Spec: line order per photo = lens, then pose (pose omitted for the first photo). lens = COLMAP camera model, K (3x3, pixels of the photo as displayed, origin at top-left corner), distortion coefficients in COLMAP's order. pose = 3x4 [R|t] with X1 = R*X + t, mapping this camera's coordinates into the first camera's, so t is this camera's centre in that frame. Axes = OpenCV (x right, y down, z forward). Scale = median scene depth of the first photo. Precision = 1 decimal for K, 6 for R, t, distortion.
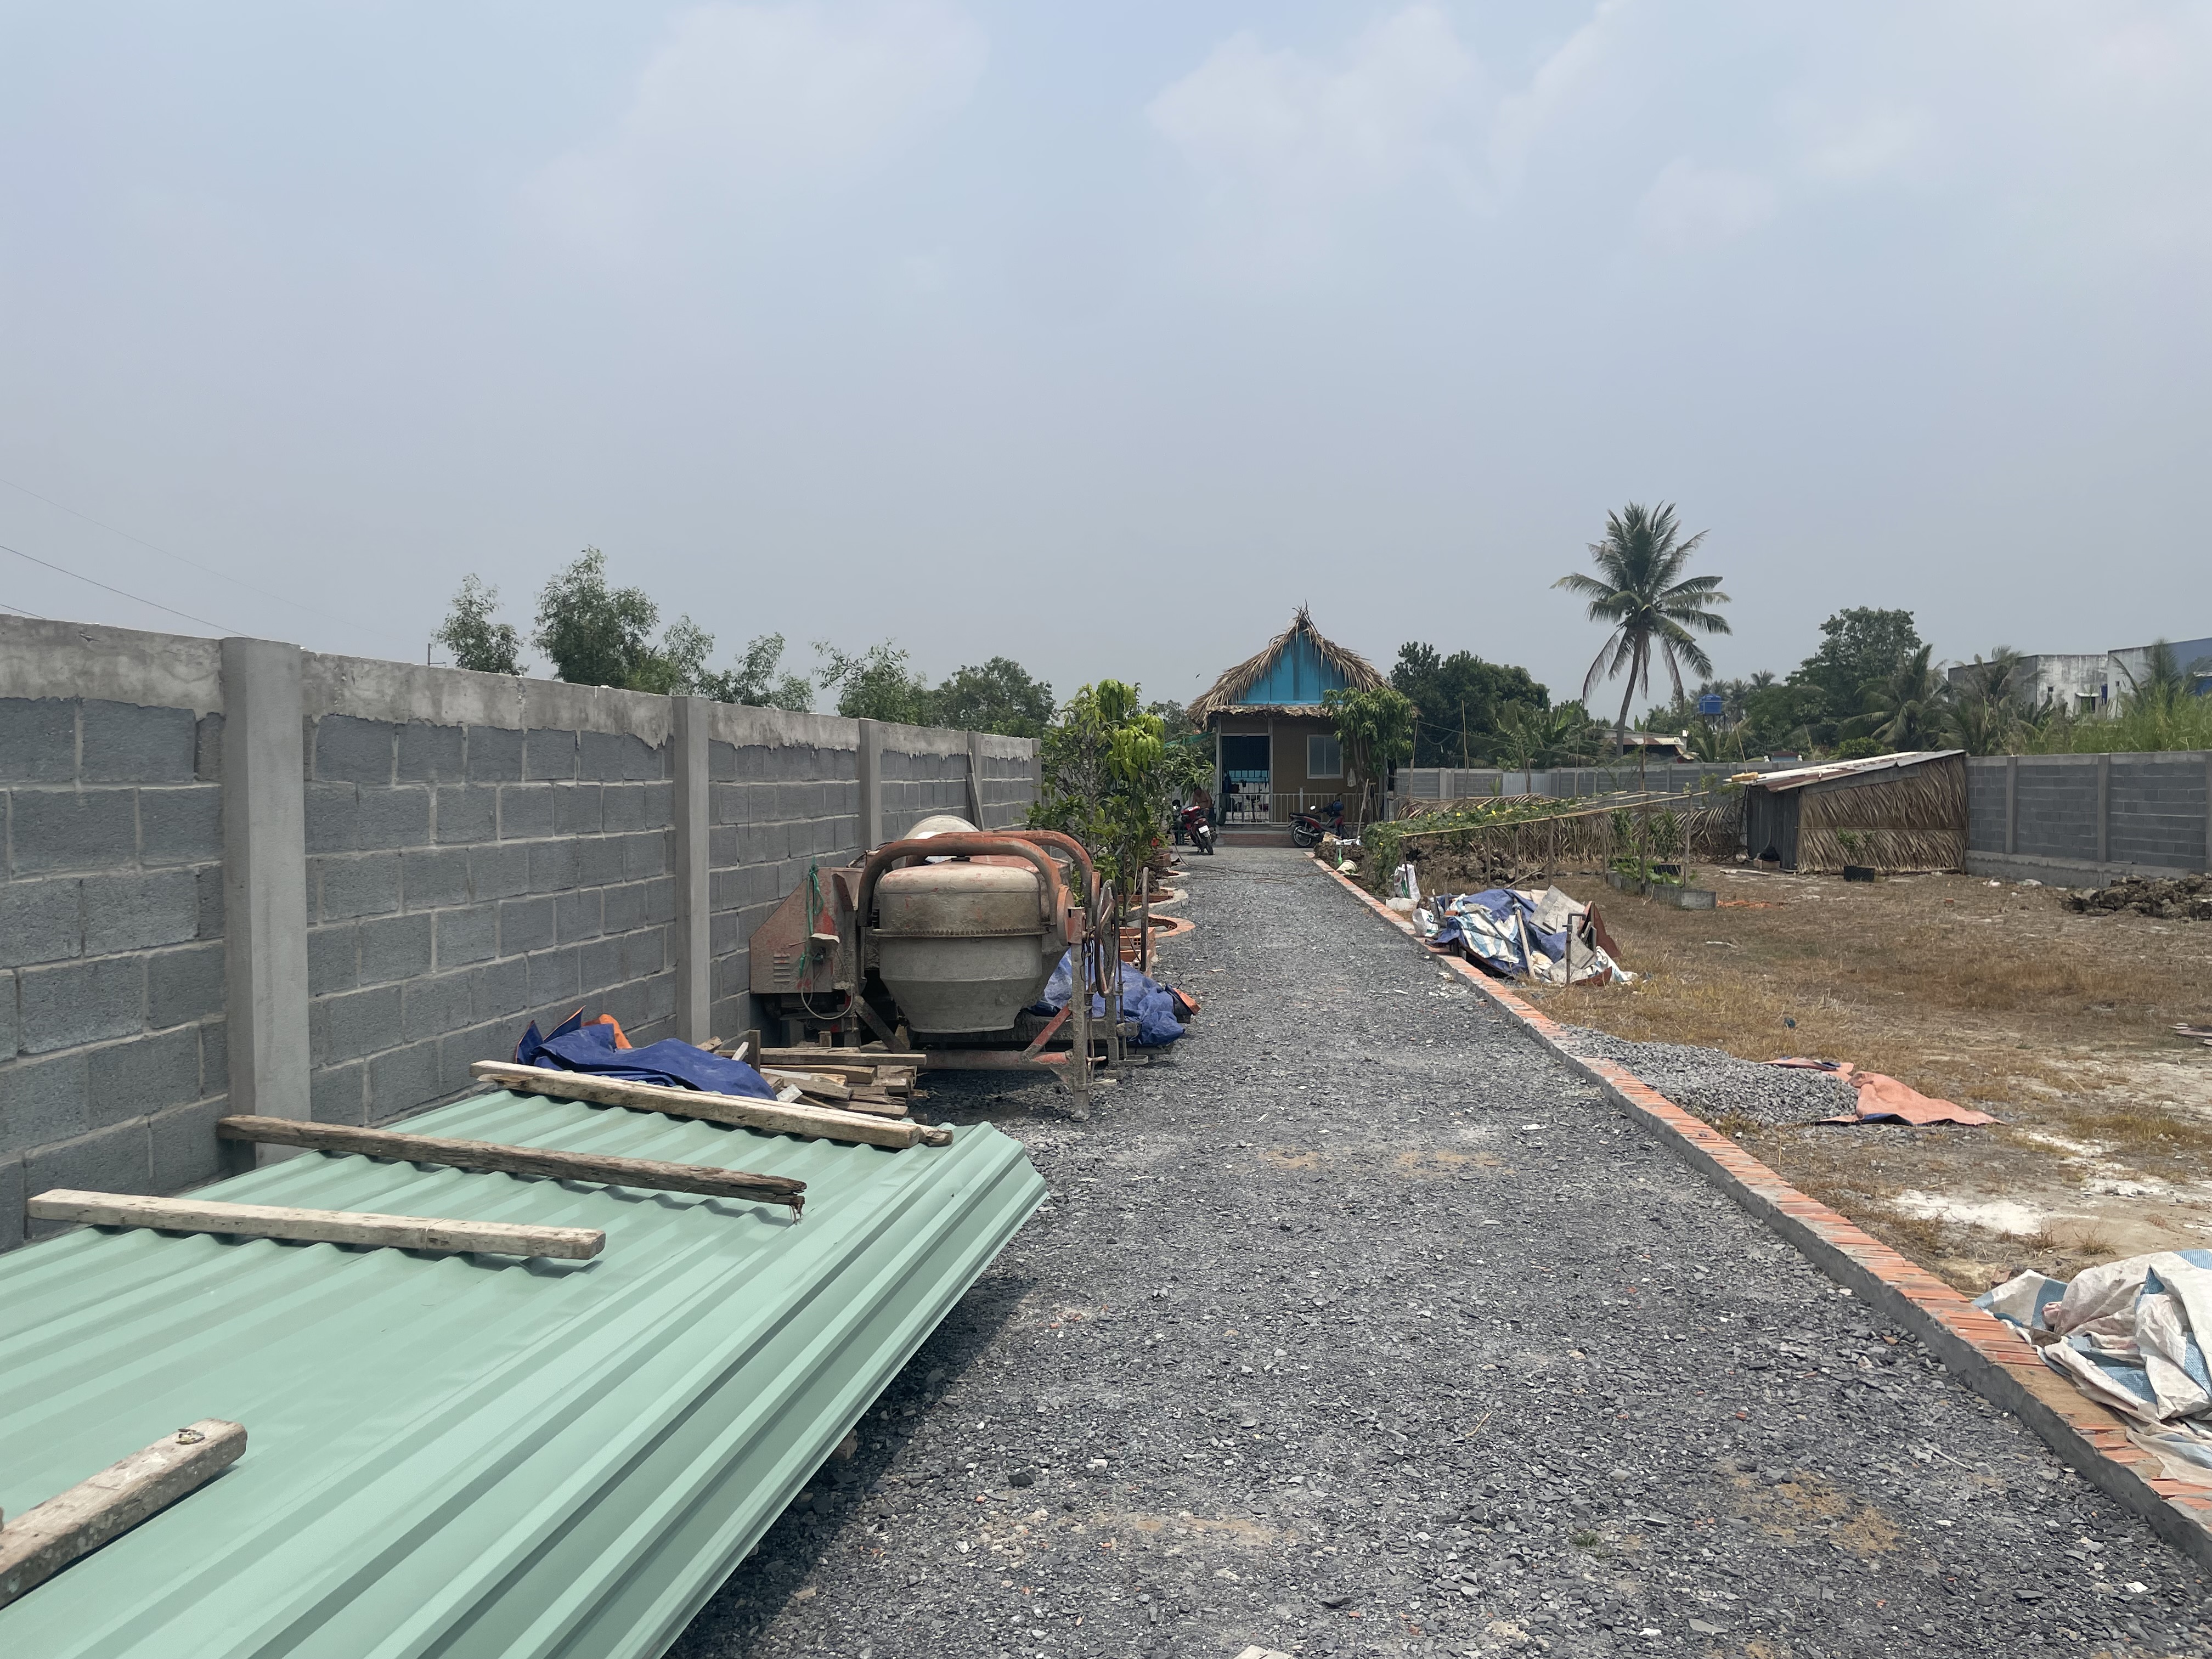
lens RADIAL K [[1651.2, 0, 1104.0], [0, 1651.2, 828.6], [0, 0, 1]] dist [-0.001196, -0.014113]
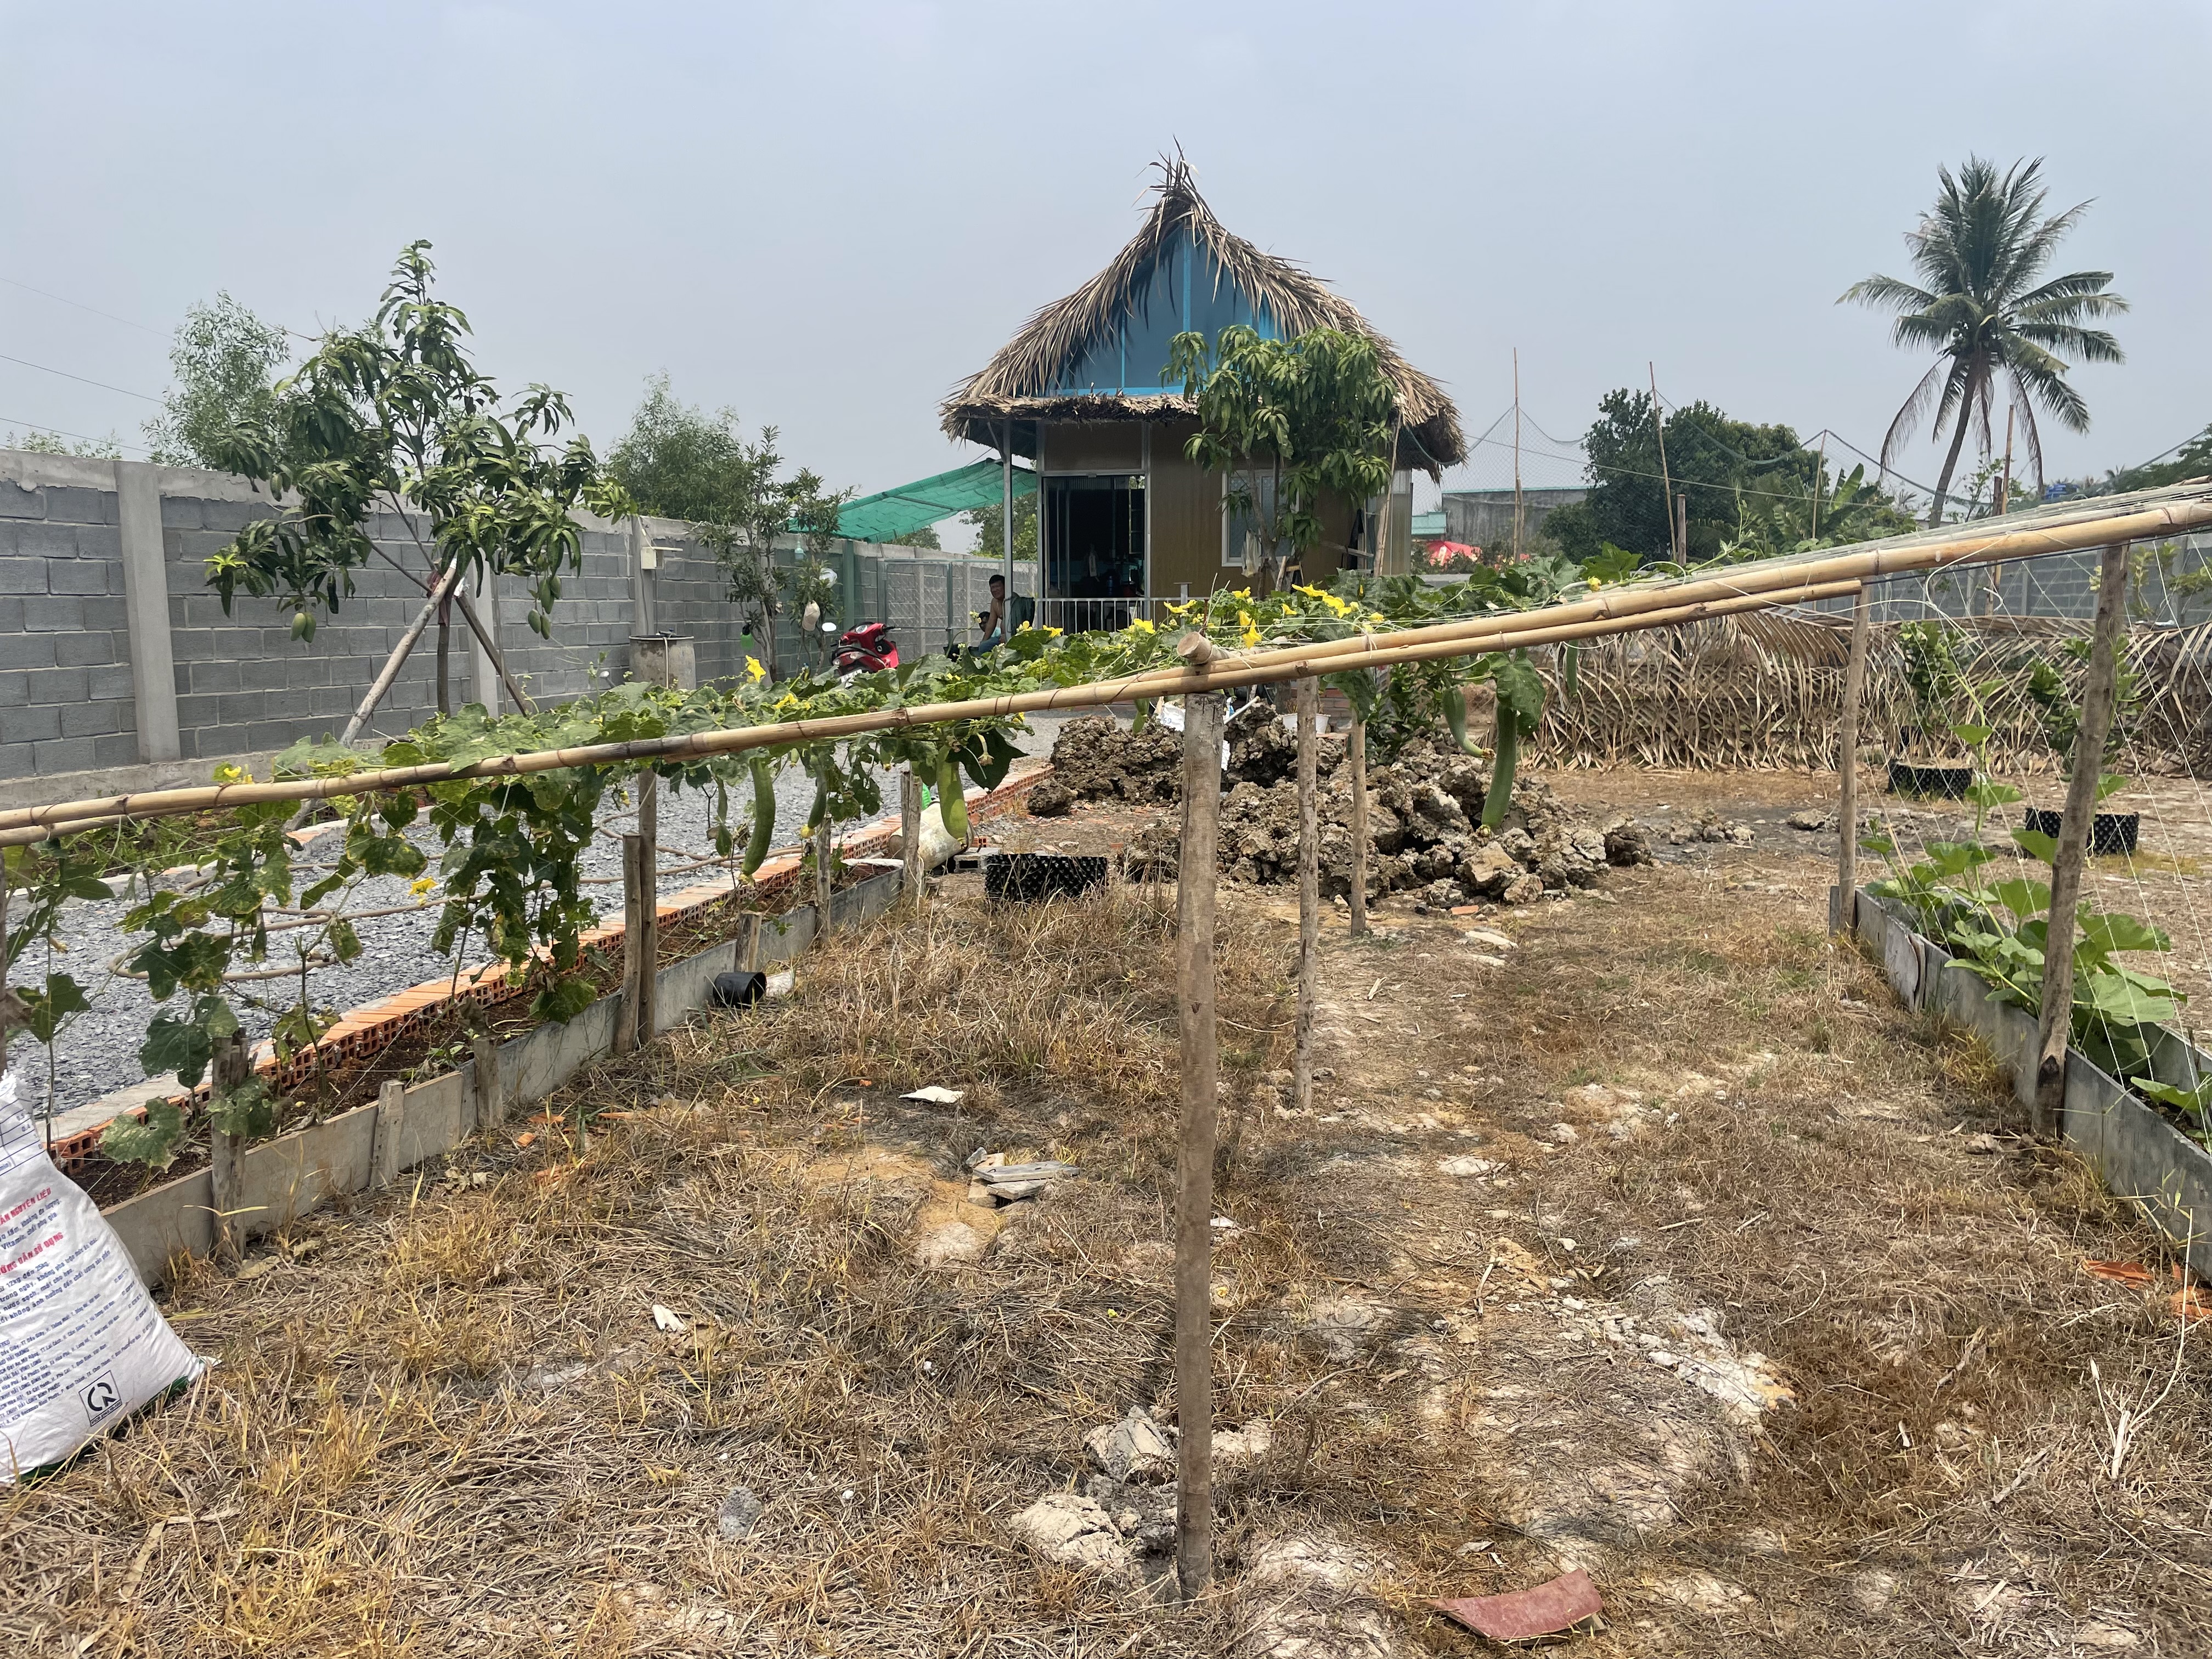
lens RADIAL K [[1651.2, 0, 1117.6], [0, 1651.2, 872.1], [0, 0, 1]] dist [-0.001196, -0.014113]
pose [[0.988825, 0.014503, -0.148374, 0.087255], [0.004390, 0.991993, 0.126219, -0.001975], [0.149016, -0.125460, 0.980843, 0.279705]]
